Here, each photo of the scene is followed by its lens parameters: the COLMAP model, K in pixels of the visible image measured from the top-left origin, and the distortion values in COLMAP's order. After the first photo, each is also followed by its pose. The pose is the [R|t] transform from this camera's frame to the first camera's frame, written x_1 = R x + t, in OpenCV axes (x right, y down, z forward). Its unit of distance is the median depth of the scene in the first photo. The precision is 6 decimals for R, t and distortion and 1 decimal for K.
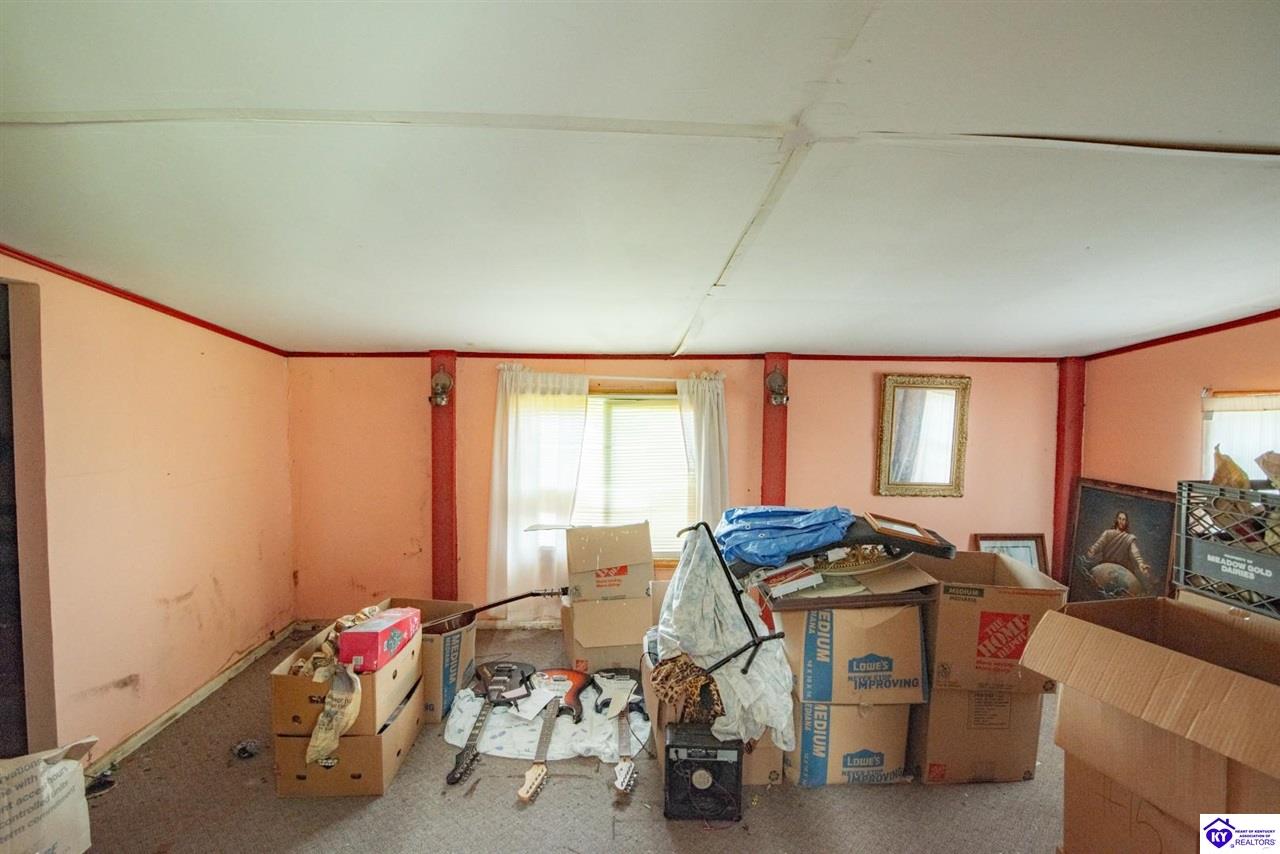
lens RADIAL K [[612.1, 0, 640.6], [0, 612.1, 424.9], [0, 0, 1]] dist [-0.018932, -0.000179]
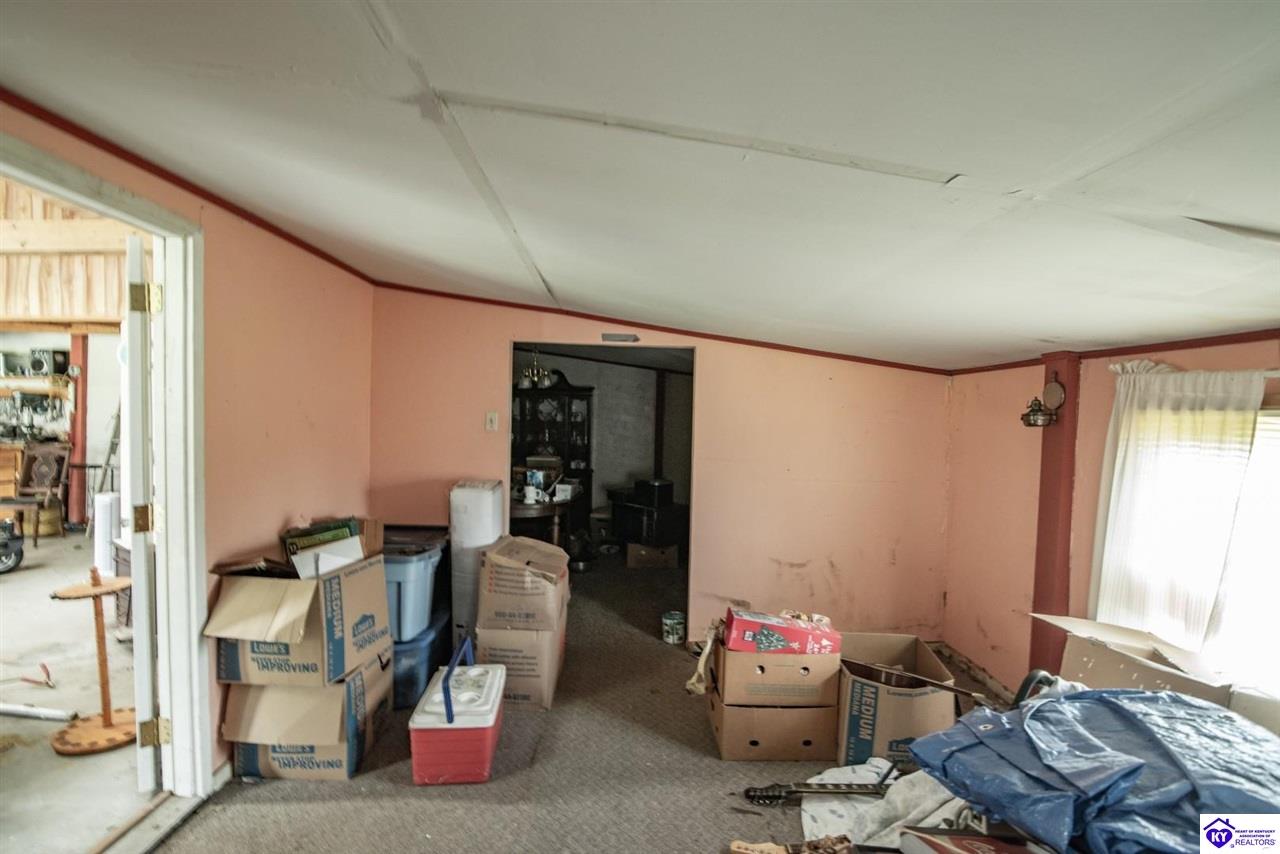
lens RADIAL K [[612.1, 0, 640.4], [0, 612.1, 425.0], [0, 0, 1]] dist [-0.018932, -0.000179]
pose [[-0.066644, 0.010486, -0.997722, 0.543522], [-0.061756, 0.997984, 0.014614, -0.017109], [0.995864, 0.062589, -0.065863, 0.671640]]
